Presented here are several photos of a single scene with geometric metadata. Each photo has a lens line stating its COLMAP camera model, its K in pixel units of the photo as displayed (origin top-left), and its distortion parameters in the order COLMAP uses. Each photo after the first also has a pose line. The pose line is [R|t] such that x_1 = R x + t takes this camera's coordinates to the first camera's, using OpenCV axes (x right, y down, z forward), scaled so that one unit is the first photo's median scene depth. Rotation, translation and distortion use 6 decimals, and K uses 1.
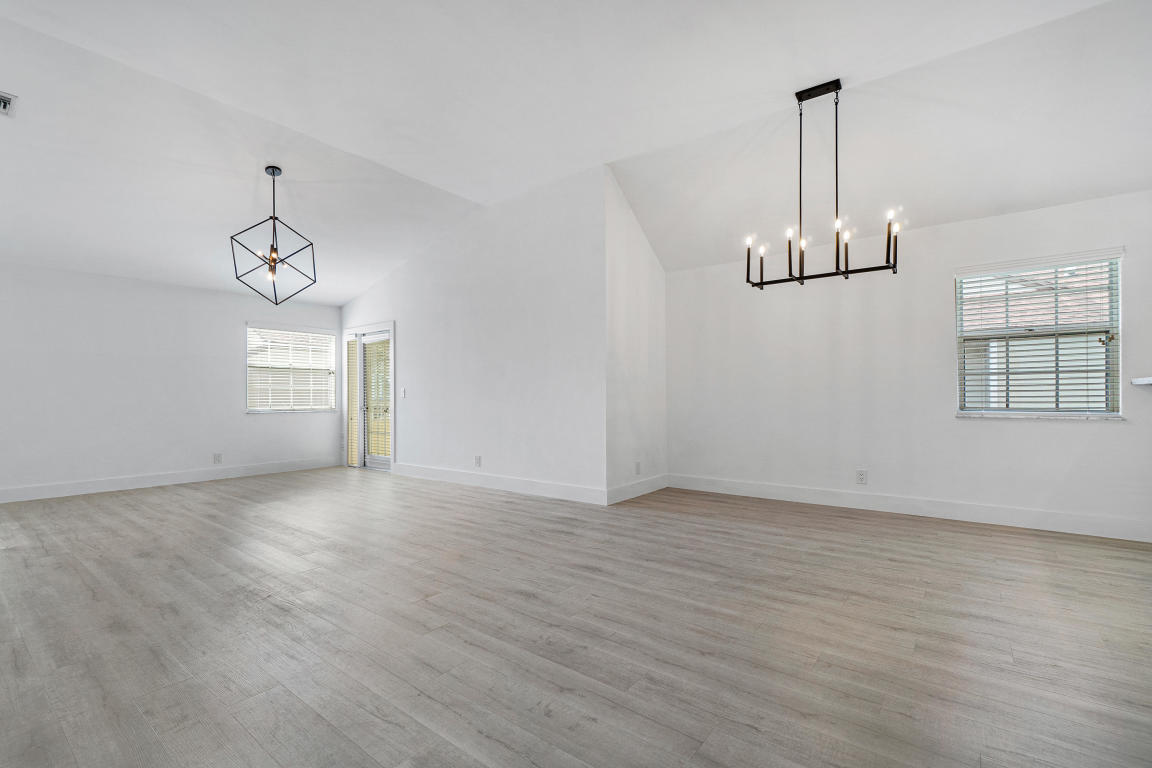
lens RADIAL K [[507.3, 0, 563.6], [0, 507.3, 387.5], [0, 0, 1]] dist [-0.000025, 0.000042]
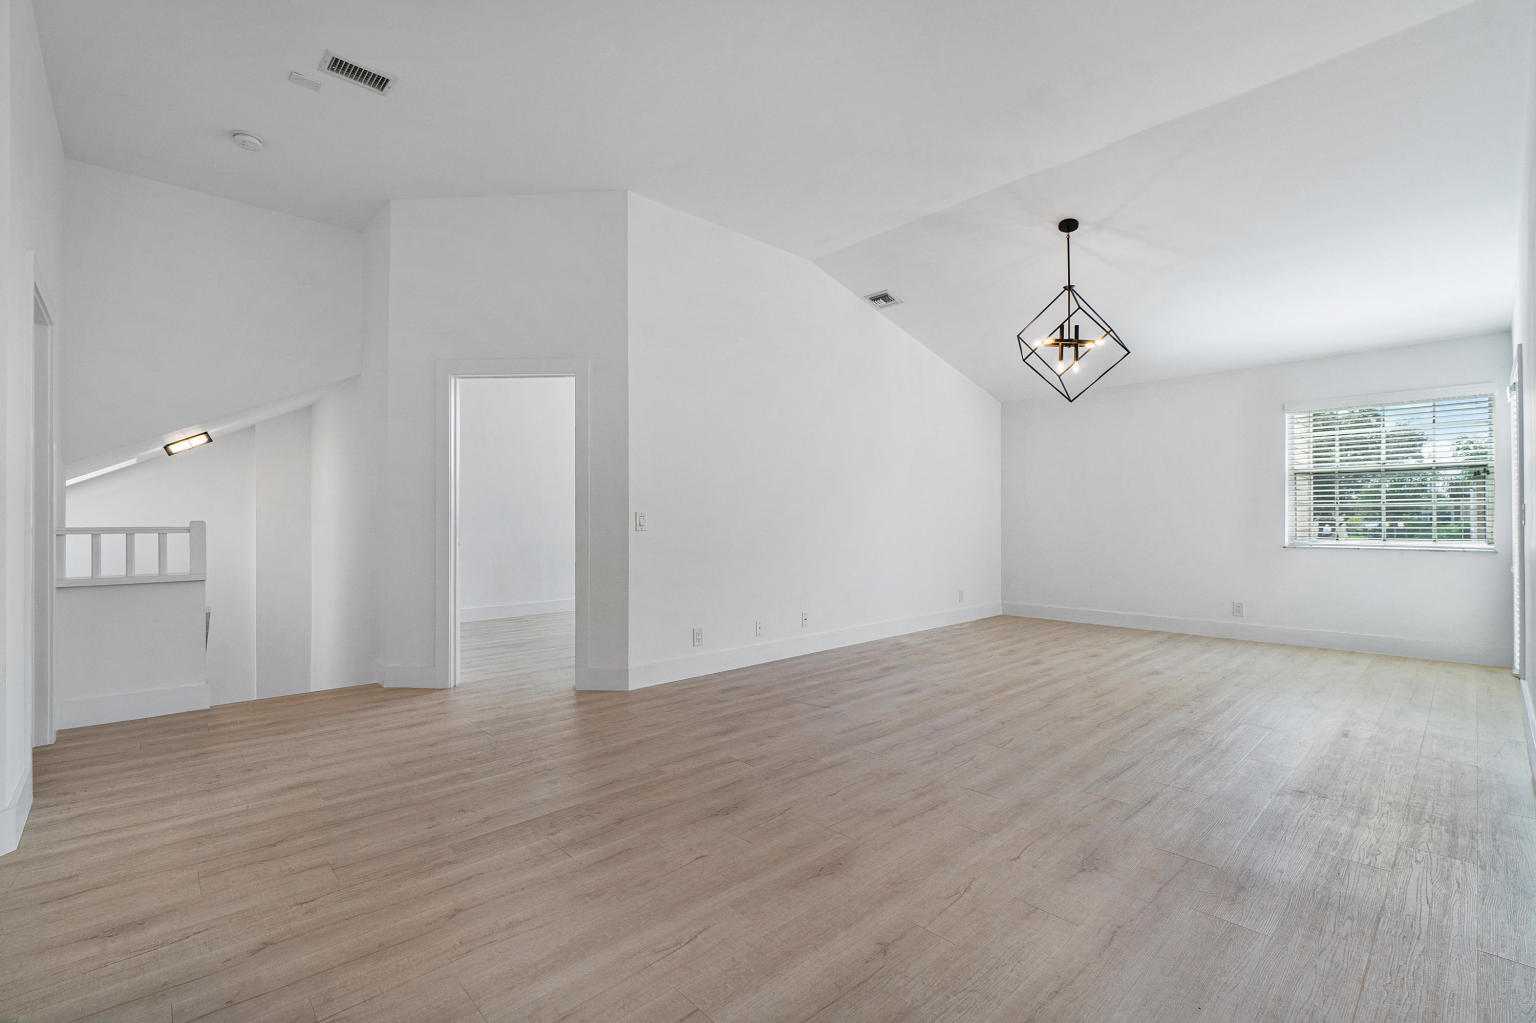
lens RADIAL K [[676.4, 0, 751.5], [0, 676.4, 516.2], [0, 0, 1]] dist [-0.000025, 0.000042]
pose [[-0.163755, -0.003887, -0.986493, 0.776196], [0.025305, 0.999647, -0.008139, 0.001107], [0.986176, -0.026296, -0.163599, 1.077332]]
